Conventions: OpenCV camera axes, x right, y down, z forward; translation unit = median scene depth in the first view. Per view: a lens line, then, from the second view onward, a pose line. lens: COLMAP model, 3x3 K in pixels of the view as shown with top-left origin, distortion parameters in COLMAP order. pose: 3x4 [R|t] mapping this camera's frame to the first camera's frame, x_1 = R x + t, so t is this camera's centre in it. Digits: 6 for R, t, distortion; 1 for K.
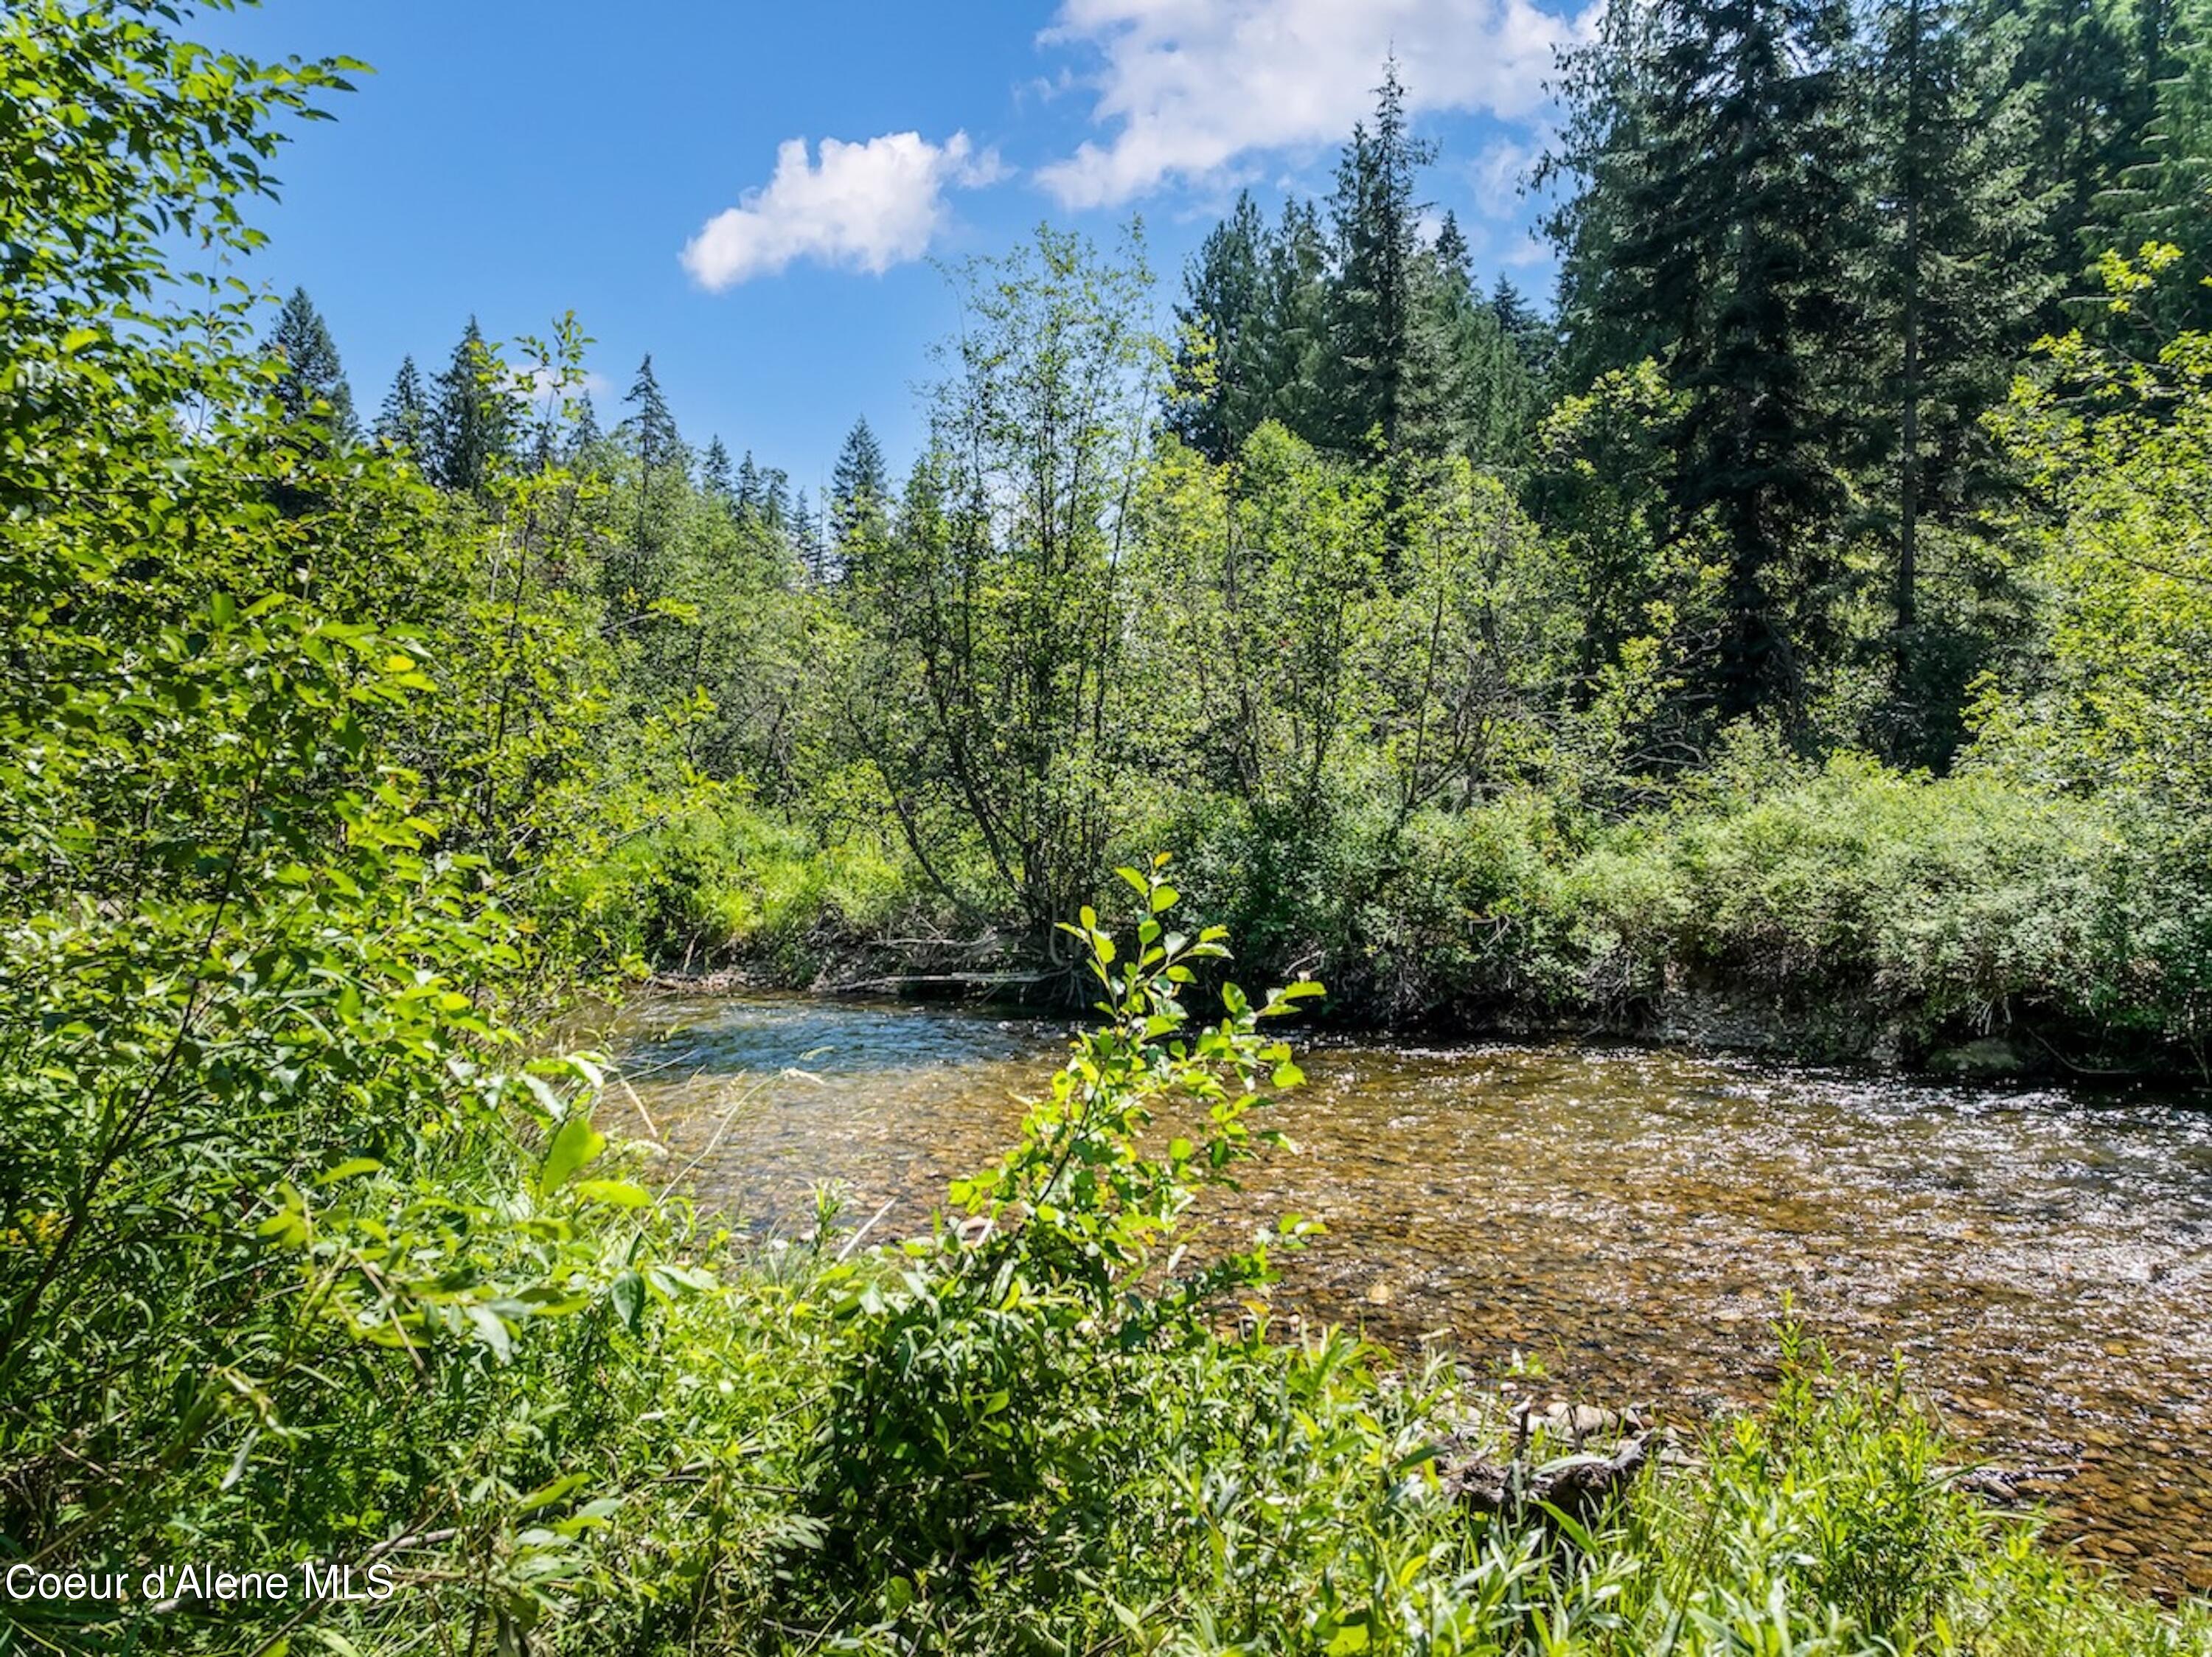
lens RADIAL K [[1566.8, 0, 1107.4], [0, 1566.8, 839.3], [0, 0, 1]] dist [-0.015084, -0.002560]
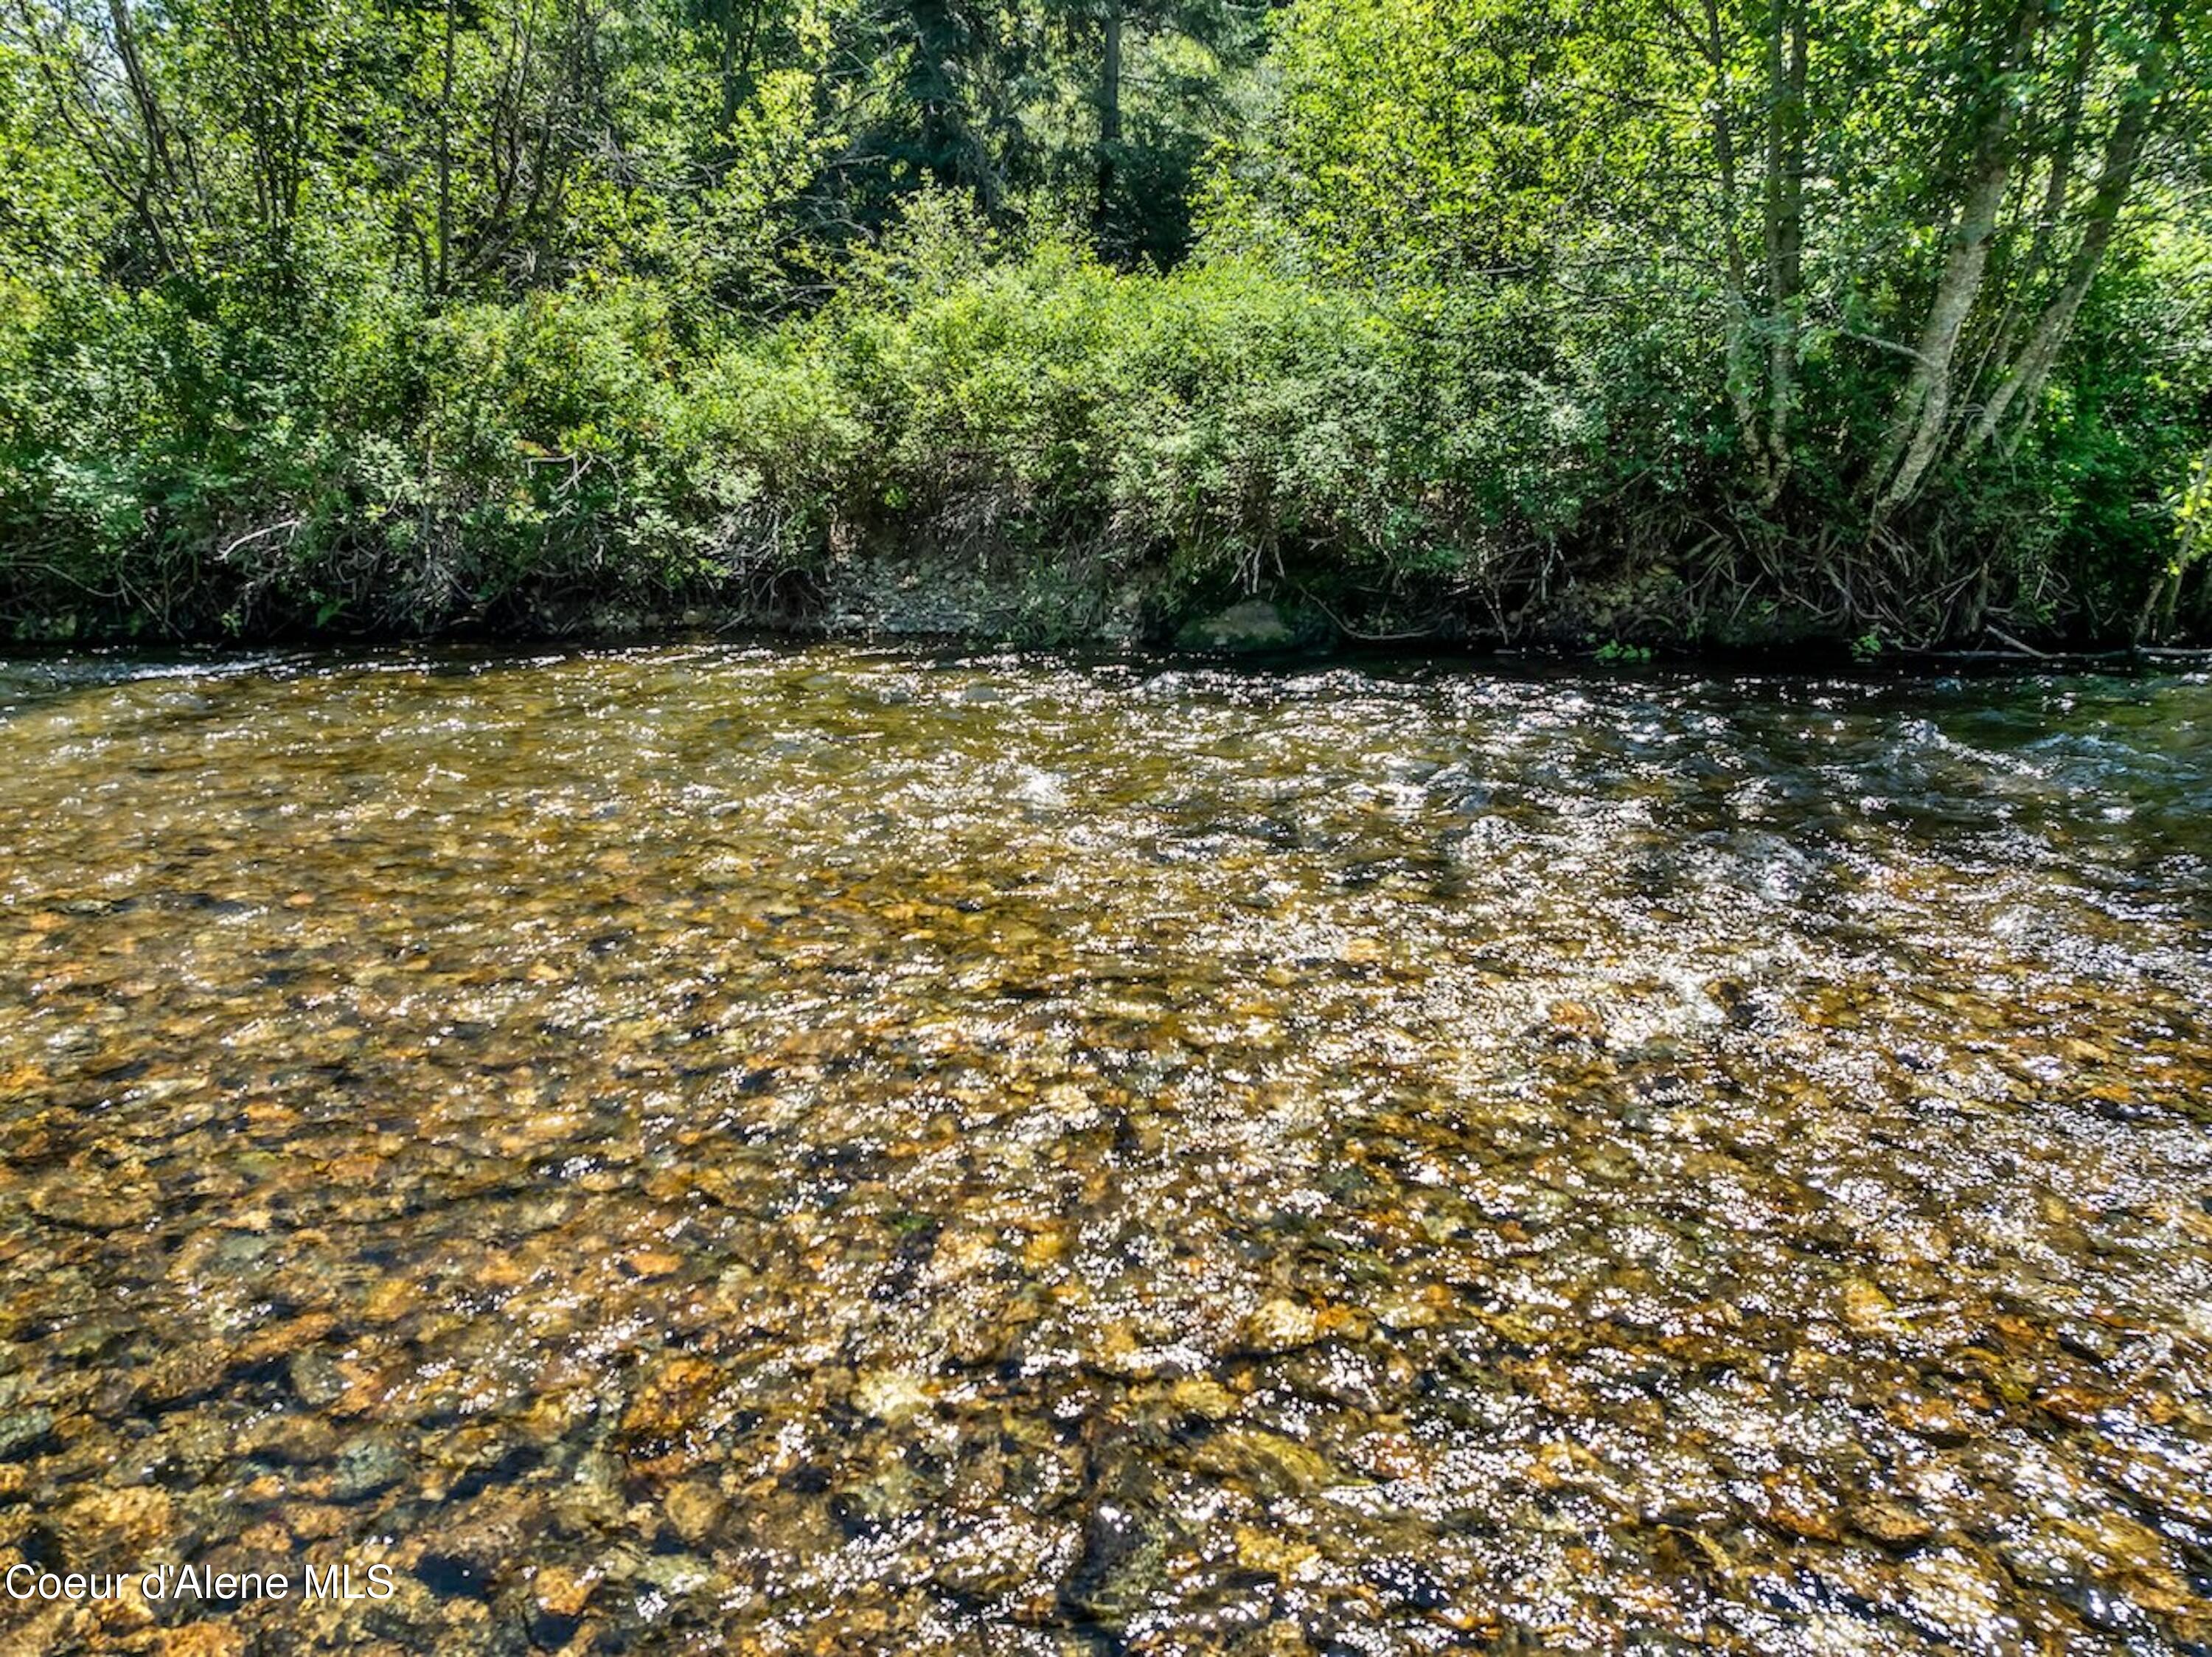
lens RADIAL K [[1566.8, 0, 1107.6], [0, 1566.8, 832.9], [0, 0, 1]] dist [-0.015084, -0.002560]
pose [[0.878500, -0.110516, 0.464783, 0.125540], [0.000268, 0.972989, 0.230850, 0.053292], [-0.477742, -0.202677, 0.854801, 0.315542]]
